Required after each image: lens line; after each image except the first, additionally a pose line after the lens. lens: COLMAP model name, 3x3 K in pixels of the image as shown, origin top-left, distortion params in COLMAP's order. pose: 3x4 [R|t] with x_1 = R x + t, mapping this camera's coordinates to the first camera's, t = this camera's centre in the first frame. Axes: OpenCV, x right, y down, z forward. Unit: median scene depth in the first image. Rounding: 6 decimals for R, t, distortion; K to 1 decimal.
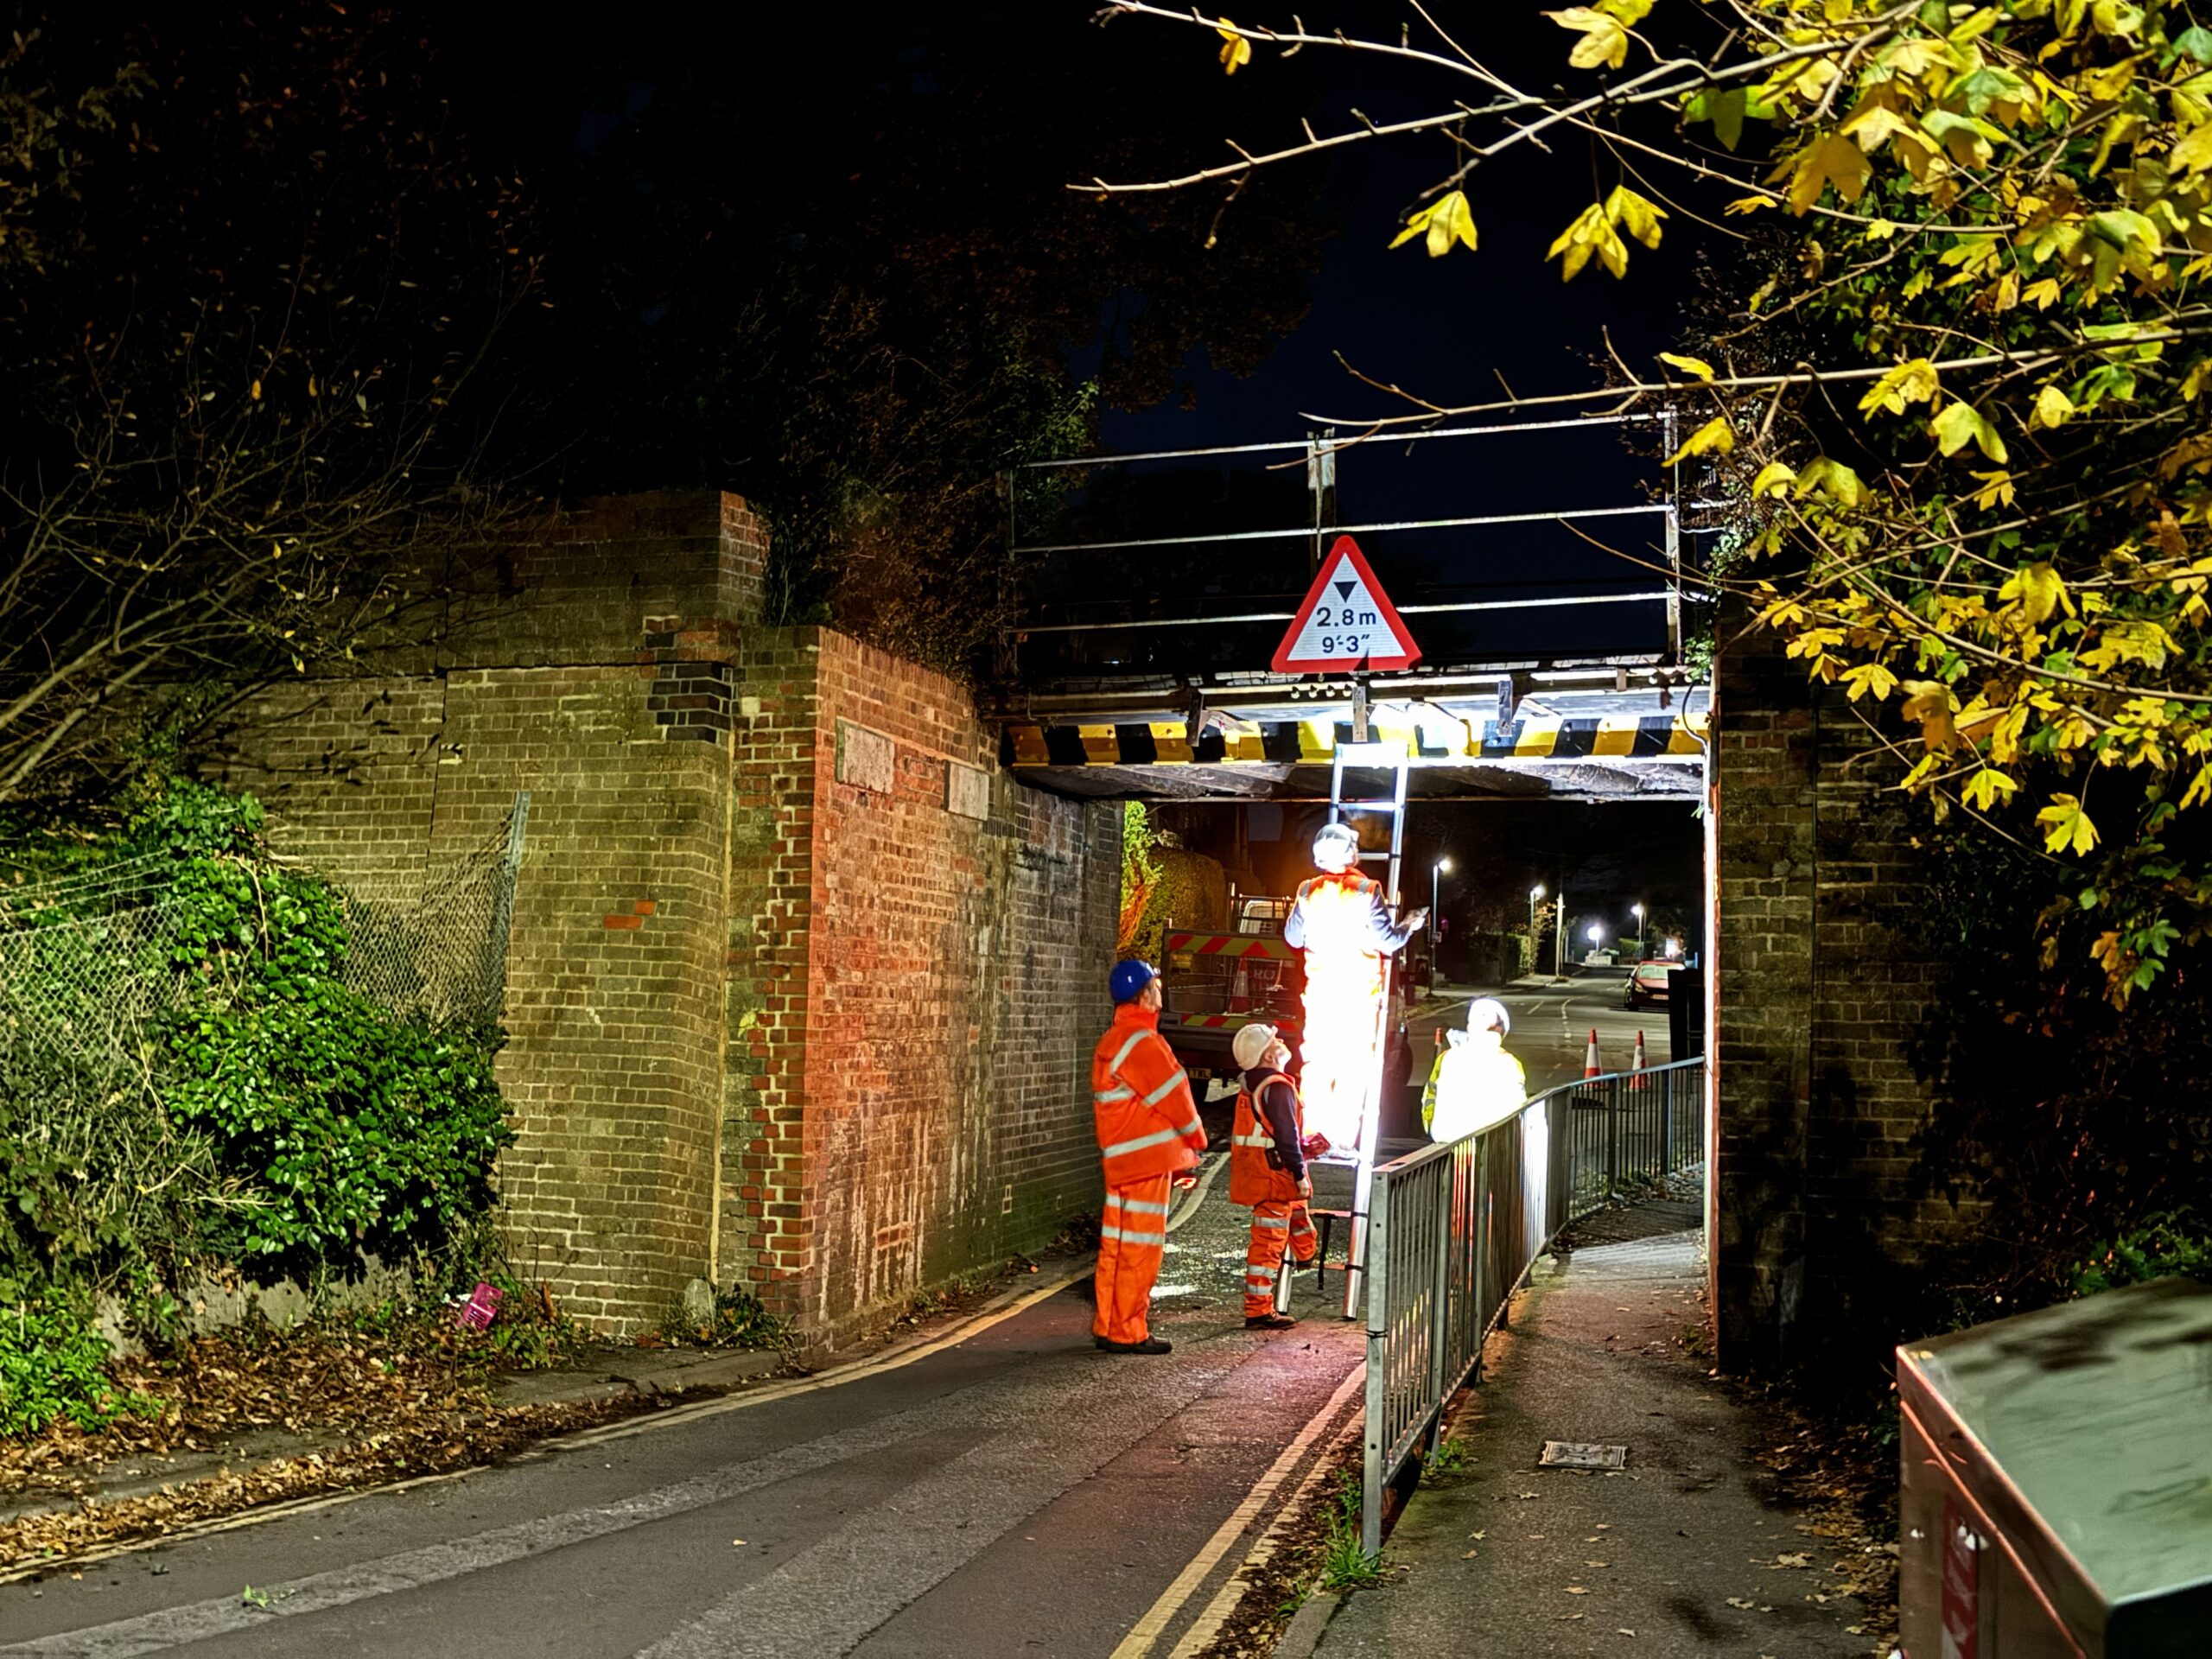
lens RADIAL K [[2943.4, 0, 1114.9], [0, 2943.4, 830.5], [0, 0, 1]] dist [0.090799, 0.024959]
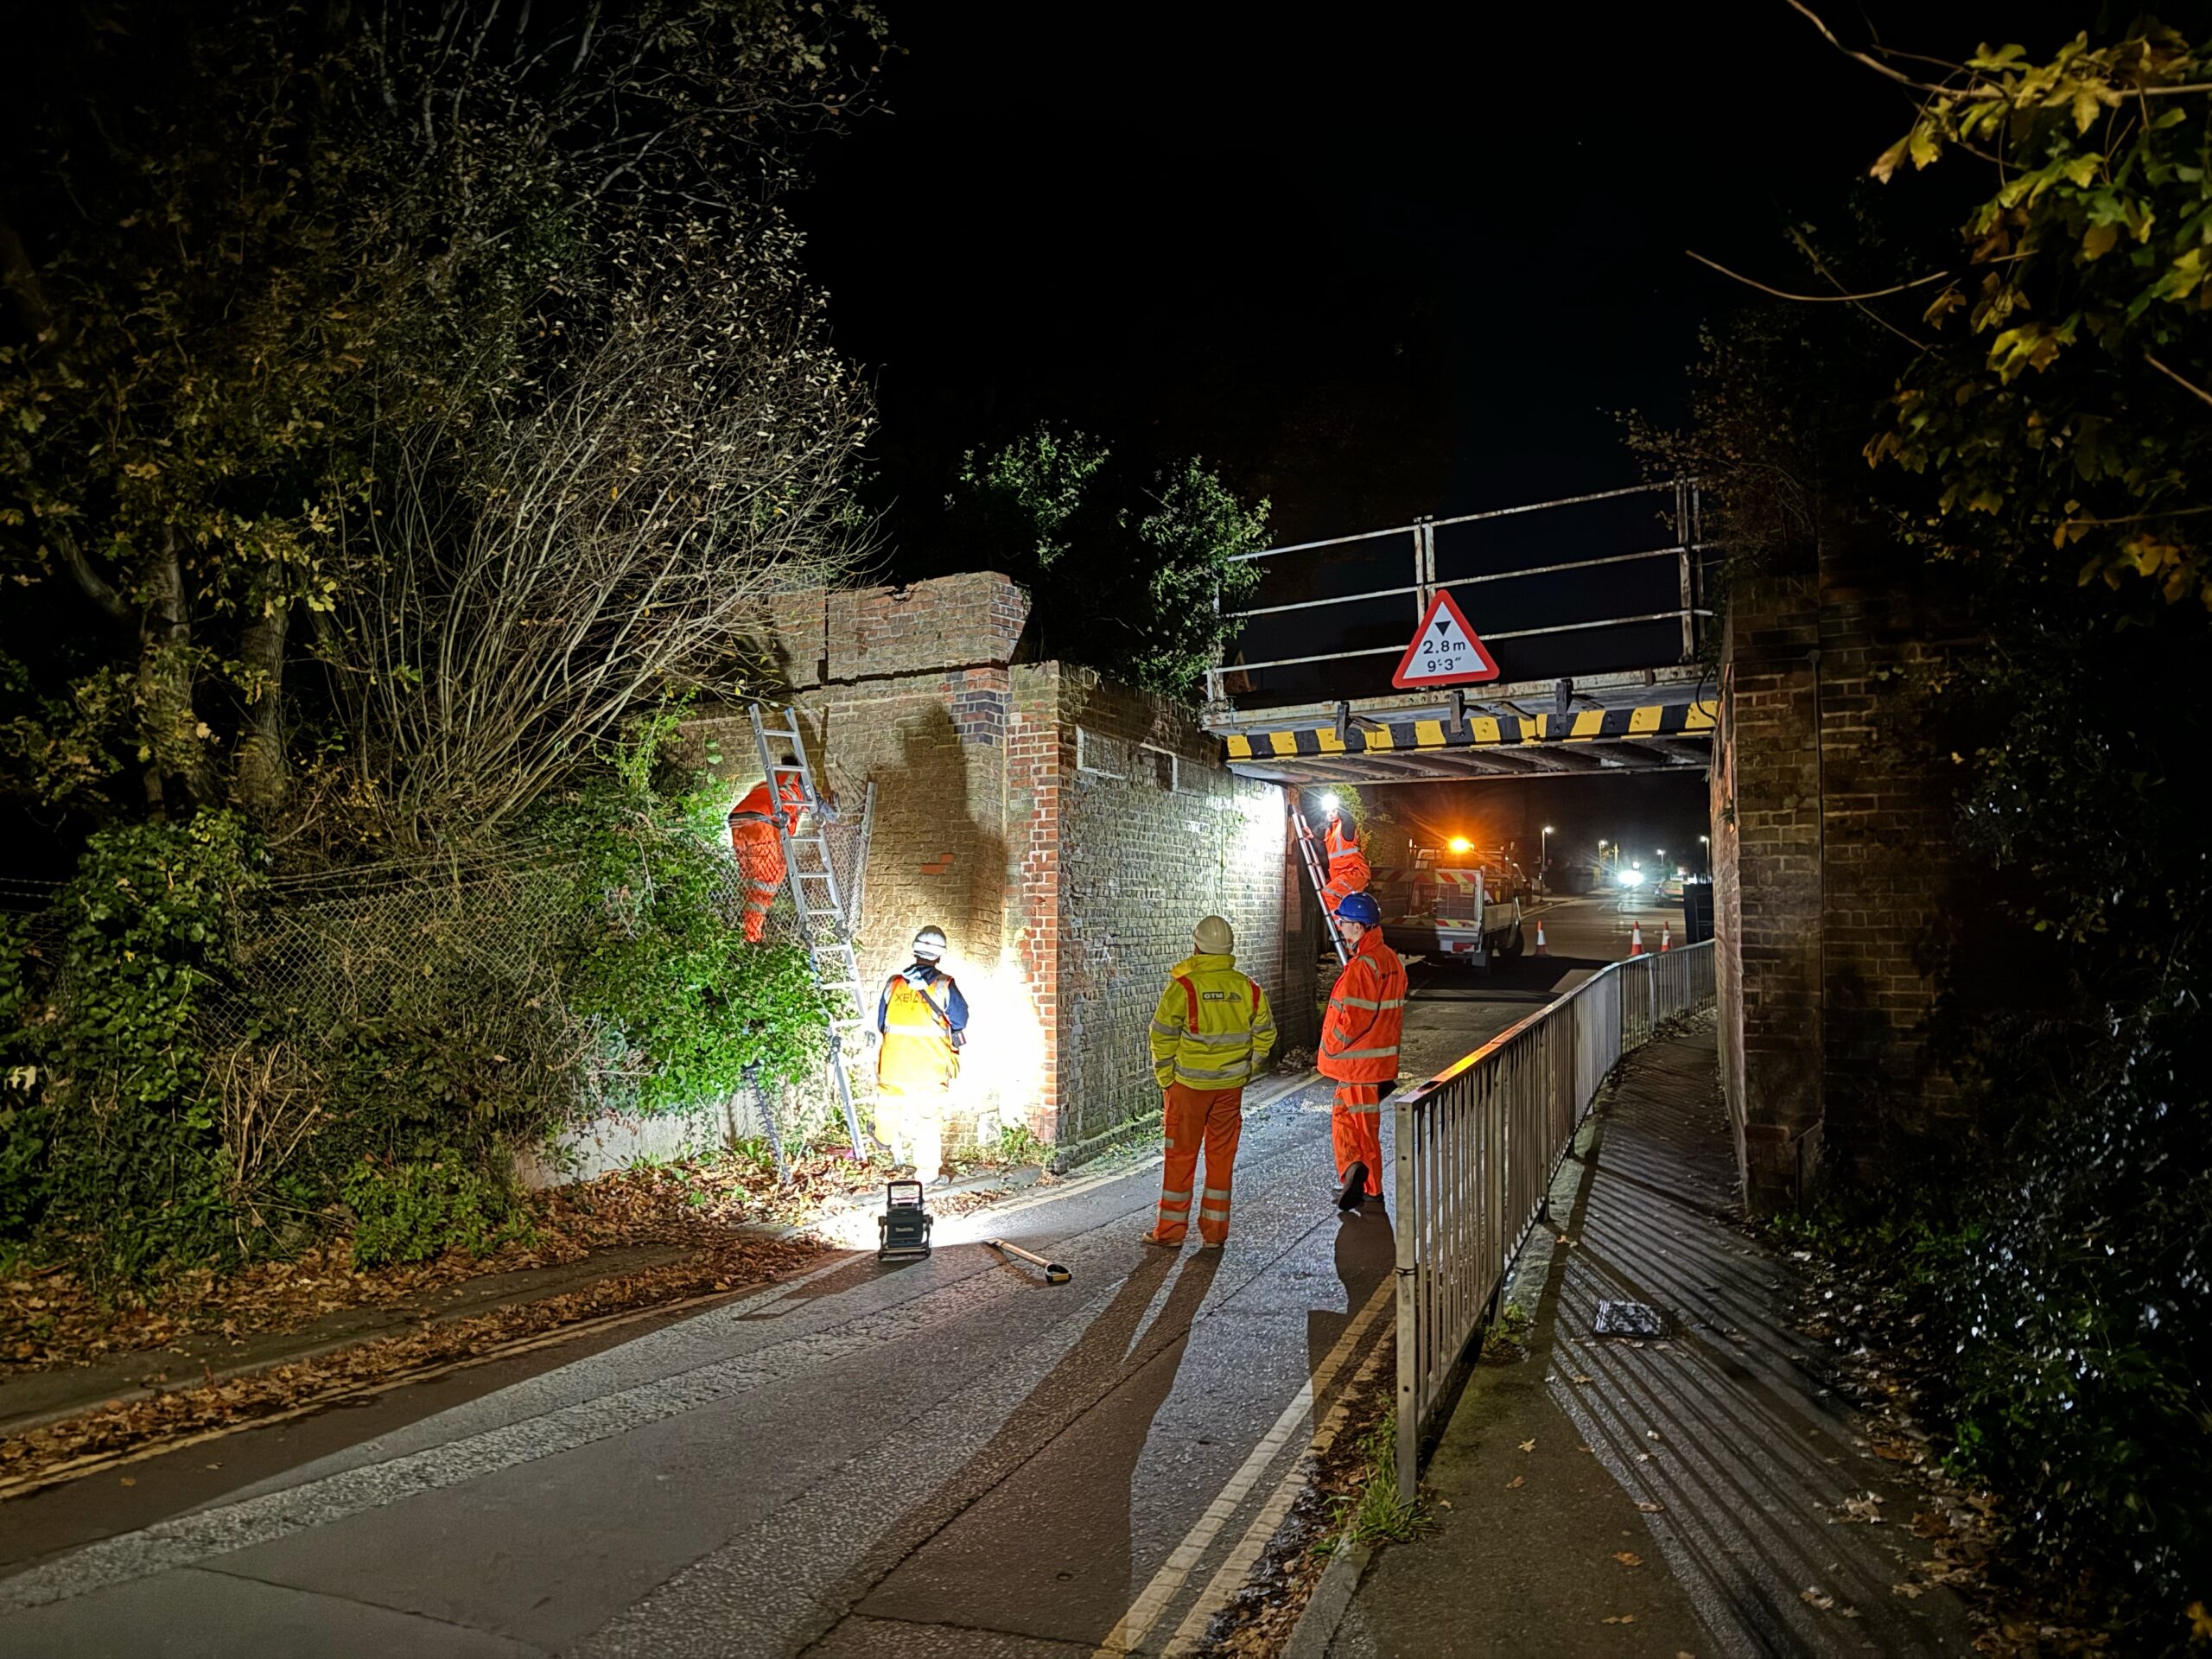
lens RADIAL K [[1487.6, 0, 1109.6], [0, 1487.6, 826.5], [0, 0, 1]] dist [0.097721, -0.117179]
pose [[0.984357, -0.029148, -0.173755, 0.048267], [0.029725, 0.999558, 0.000716, 0.012028], [0.173657, -0.005870, 0.984789, 0.286314]]
